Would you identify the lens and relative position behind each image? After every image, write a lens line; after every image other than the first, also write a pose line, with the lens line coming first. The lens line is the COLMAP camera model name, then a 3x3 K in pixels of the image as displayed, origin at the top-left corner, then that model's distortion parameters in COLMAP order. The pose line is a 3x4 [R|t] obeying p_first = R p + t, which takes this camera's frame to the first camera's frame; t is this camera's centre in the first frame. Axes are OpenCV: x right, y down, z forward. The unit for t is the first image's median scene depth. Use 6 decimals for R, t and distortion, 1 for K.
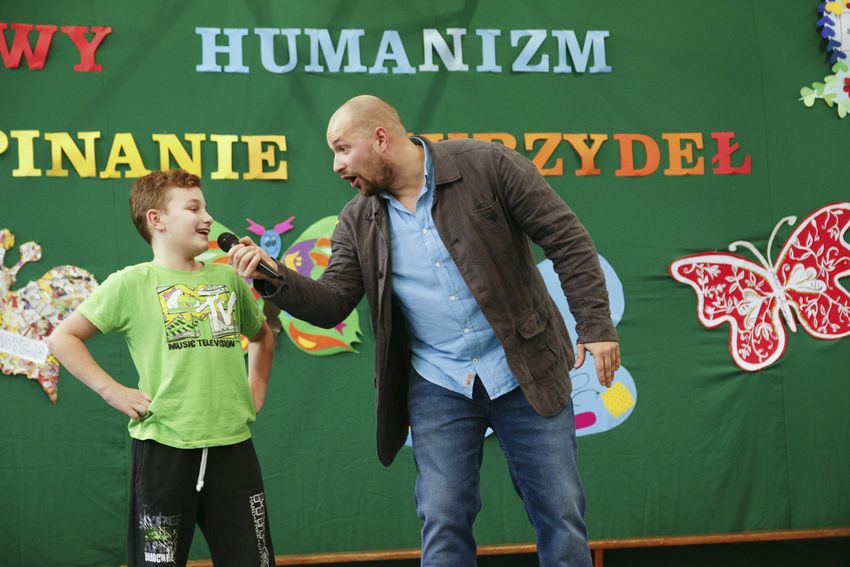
lens RADIAL K [[1832.7, 0, 423.4], [0, 1832.7, 297.4], [0, 0, 1]] dist [0.139167, 0.231312]
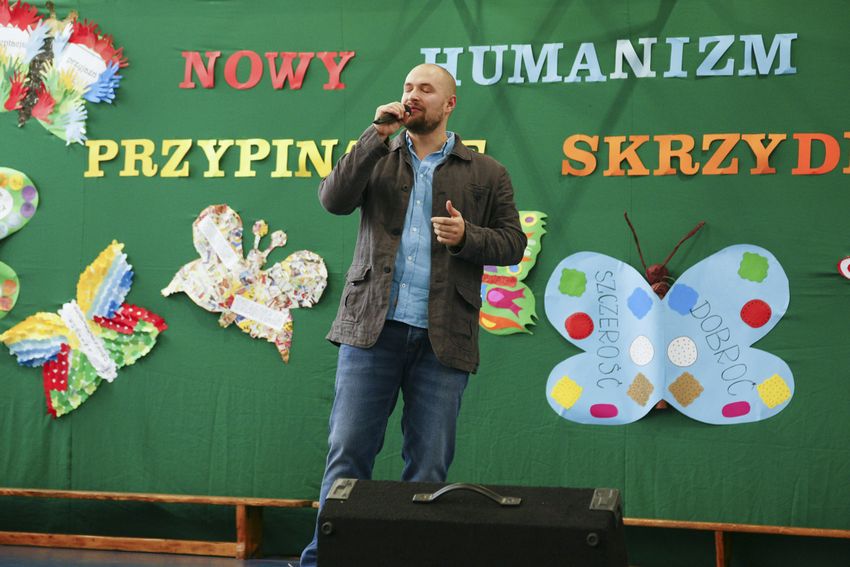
lens RADIAL K [[1832.7, 0, 423.4], [0, 1832.7, 297.4], [0, 0, 1]] dist [0.139167, 0.231312]
pose [[0.849891, 0.031811, -0.525997, 0.485630], [-0.035051, 0.999378, 0.003806, 0.005913], [0.525791, 0.015202, 0.850478, 0.017522]]
